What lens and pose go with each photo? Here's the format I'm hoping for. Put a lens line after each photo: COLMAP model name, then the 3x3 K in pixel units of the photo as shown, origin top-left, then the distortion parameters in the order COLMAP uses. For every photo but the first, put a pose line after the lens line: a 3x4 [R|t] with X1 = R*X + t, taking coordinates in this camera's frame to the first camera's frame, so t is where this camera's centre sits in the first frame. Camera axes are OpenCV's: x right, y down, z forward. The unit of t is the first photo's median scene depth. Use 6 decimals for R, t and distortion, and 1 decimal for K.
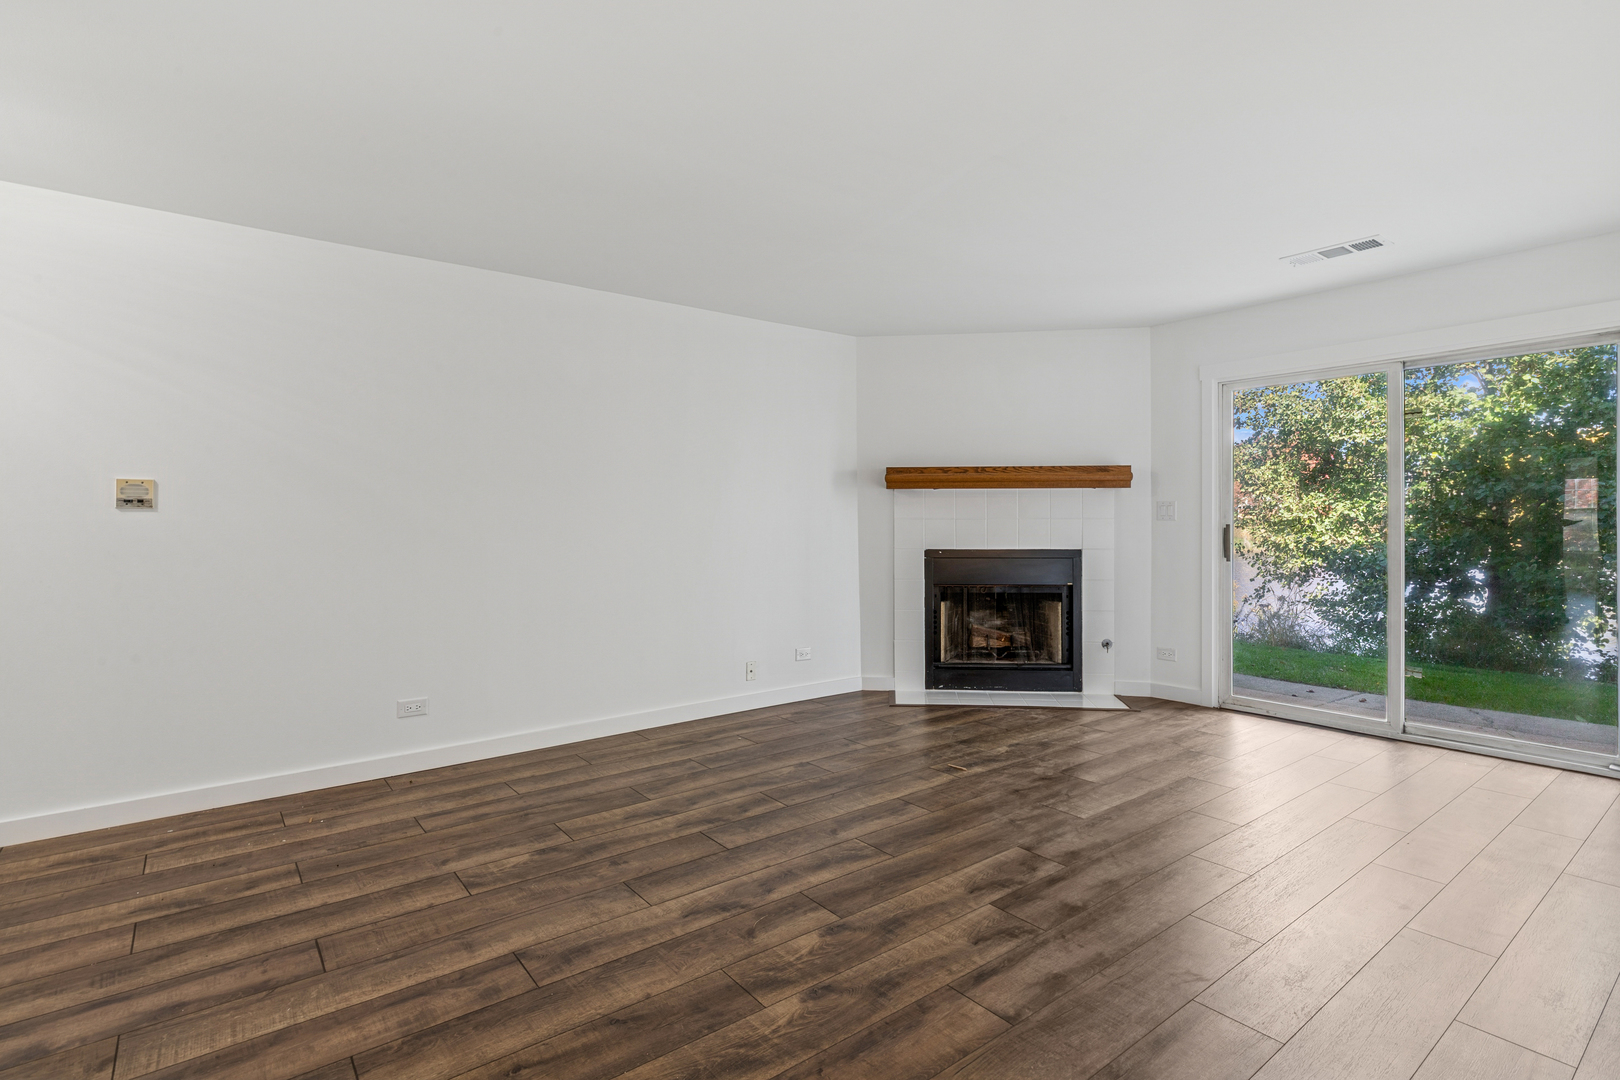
lens RADIAL K [[787.4, 0, 812.8], [0, 787.4, 521.2], [0, 0, 1]] dist [-0.000759, 0.000234]
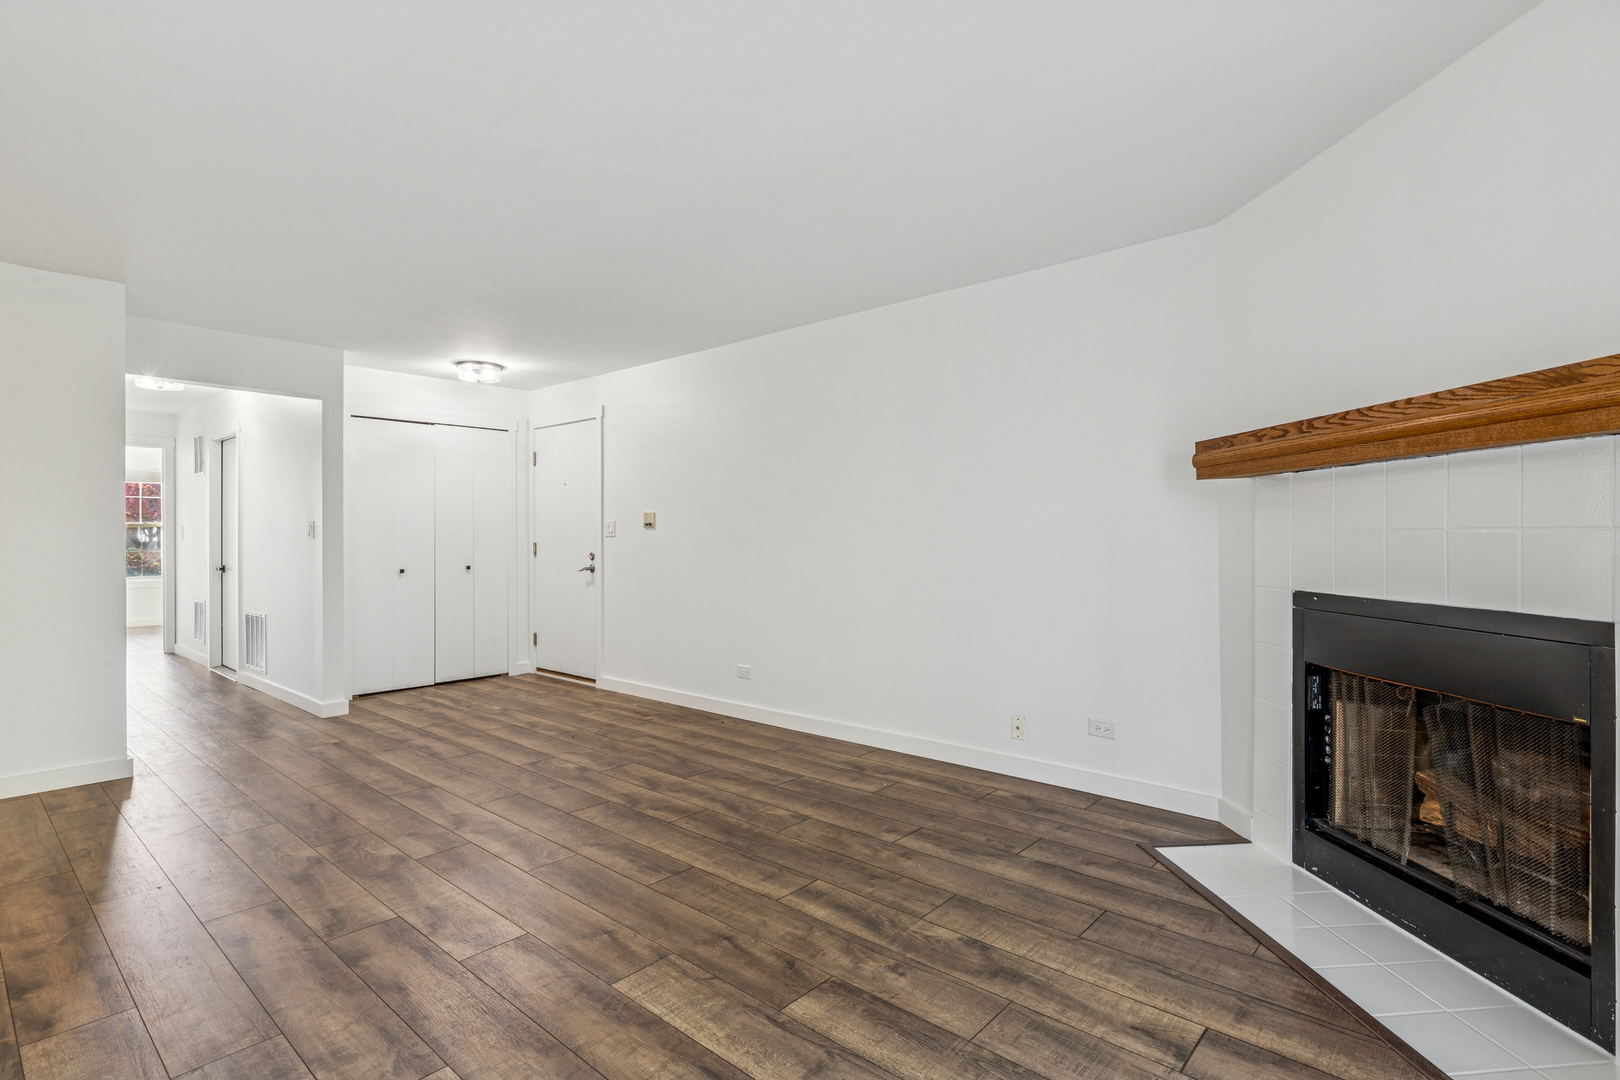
lens RADIAL K [[787.0, 0, 815.2], [0, 787.0, 536.9], [0, 0, 1]] dist [-0.000484, -0.000007]
pose [[0.186840, 0.004789, -0.982379, 0.745687], [0.003006, 0.999981, 0.005447, -0.003794], [0.982386, -0.003970, 0.186822, 0.758331]]
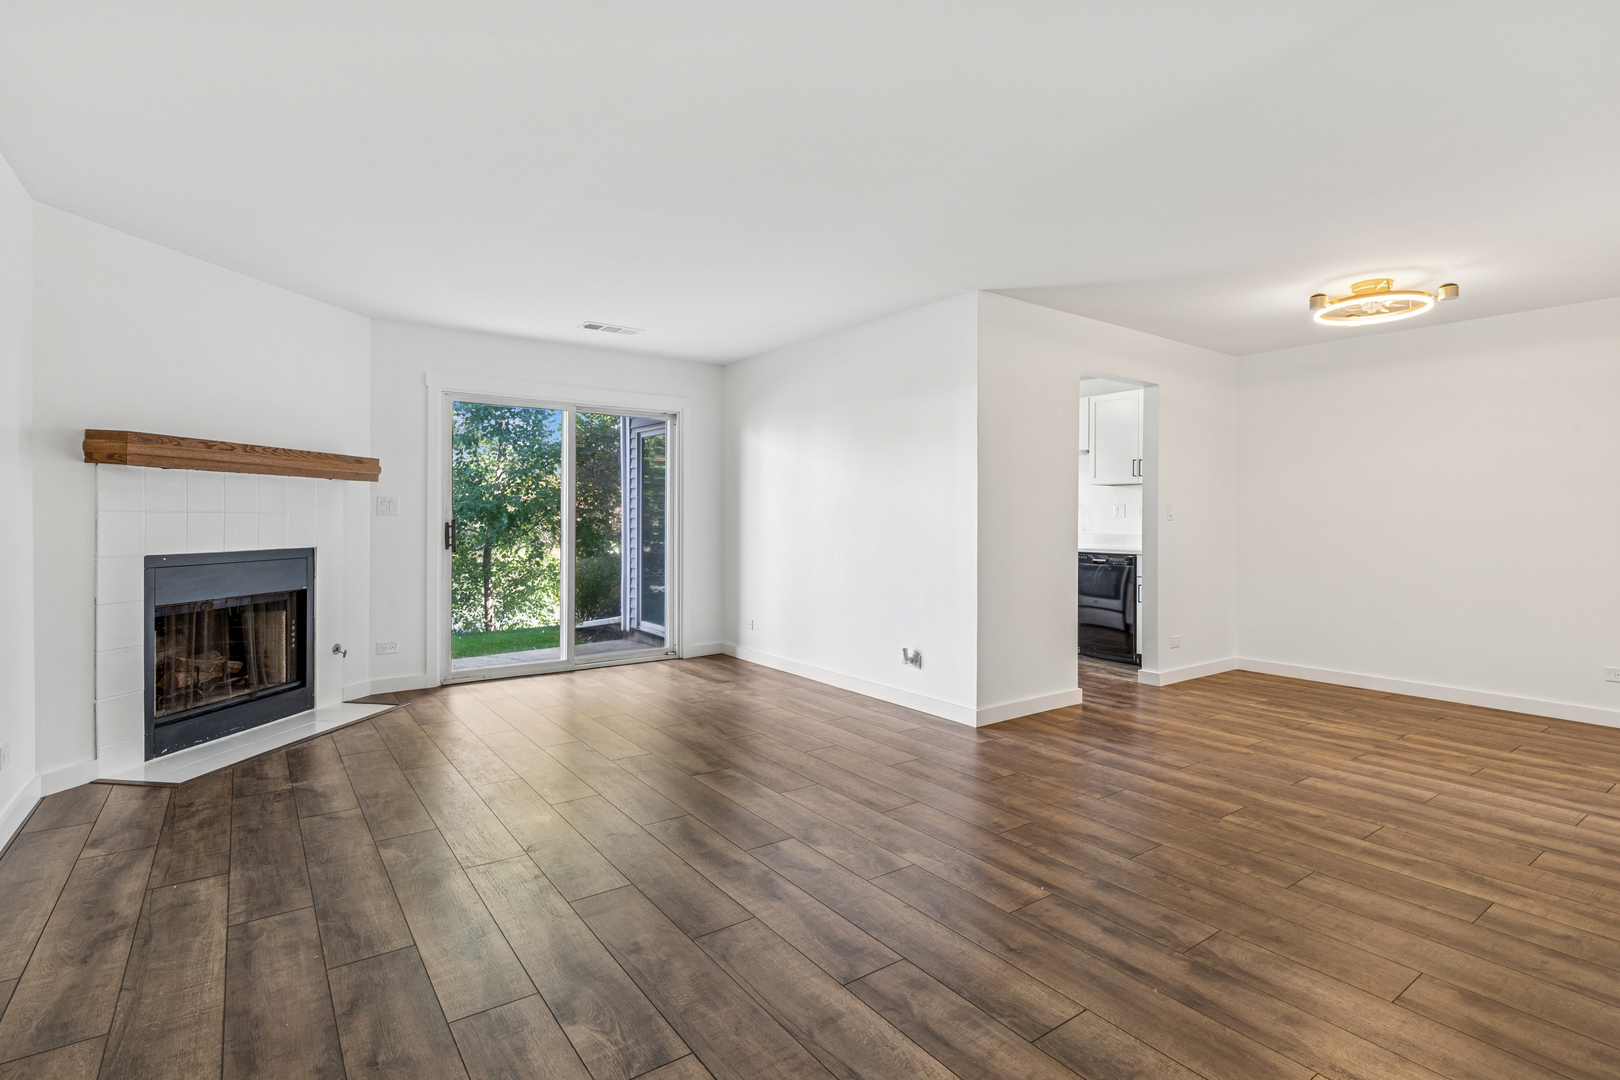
lens RADIAL K [[787.4, 0, 812.8], [0, 787.4, 521.2], [0, 0, 1]] dist [-0.000759, 0.000234]
pose [[0.033393, -0.000969, 0.999442, -0.654710], [-0.004021, 0.999991, 0.001104, 0.003368], [-0.999434, -0.004055, 0.033389, 0.508499]]
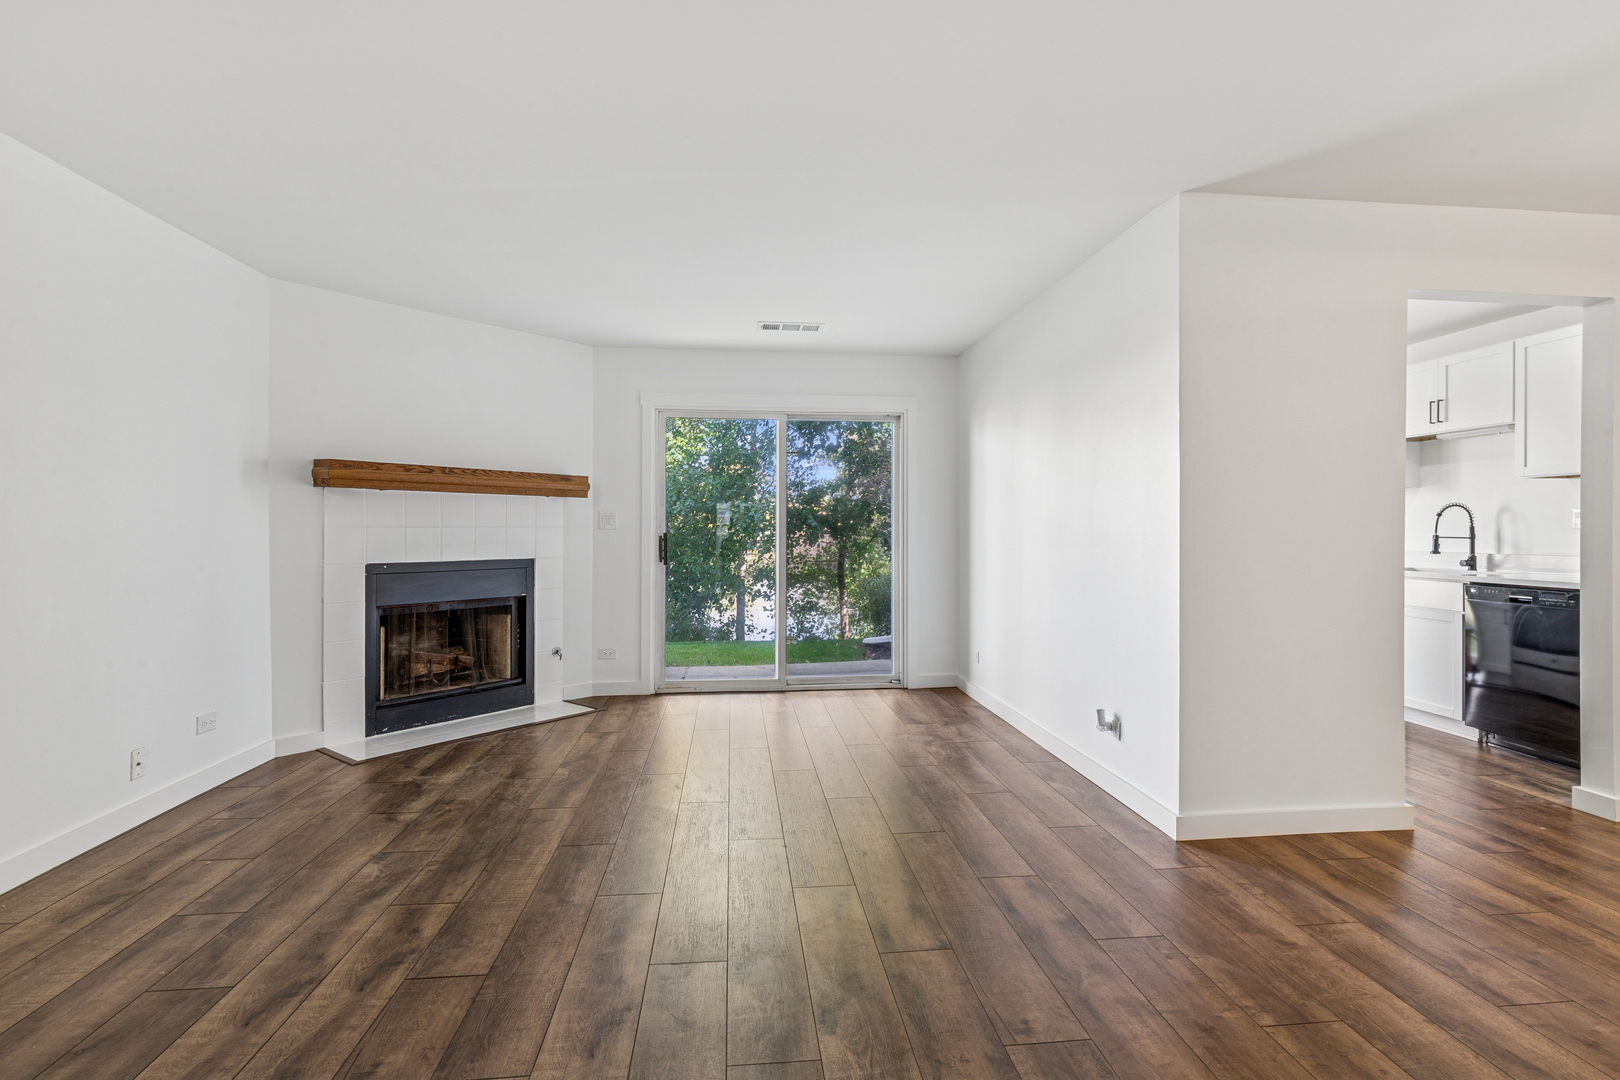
lens RADIAL K [[781.4, 0, 812.3], [0, 781.4, 531.3], [0, 0, 1]] dist [-0.002176, -0.000534]
pose [[0.529606, 0.002636, 0.848239, -0.373302], [-0.002724, 0.999995, -0.001407, 0.002673], [-0.848239, -0.001565, 0.529611, 0.237398]]
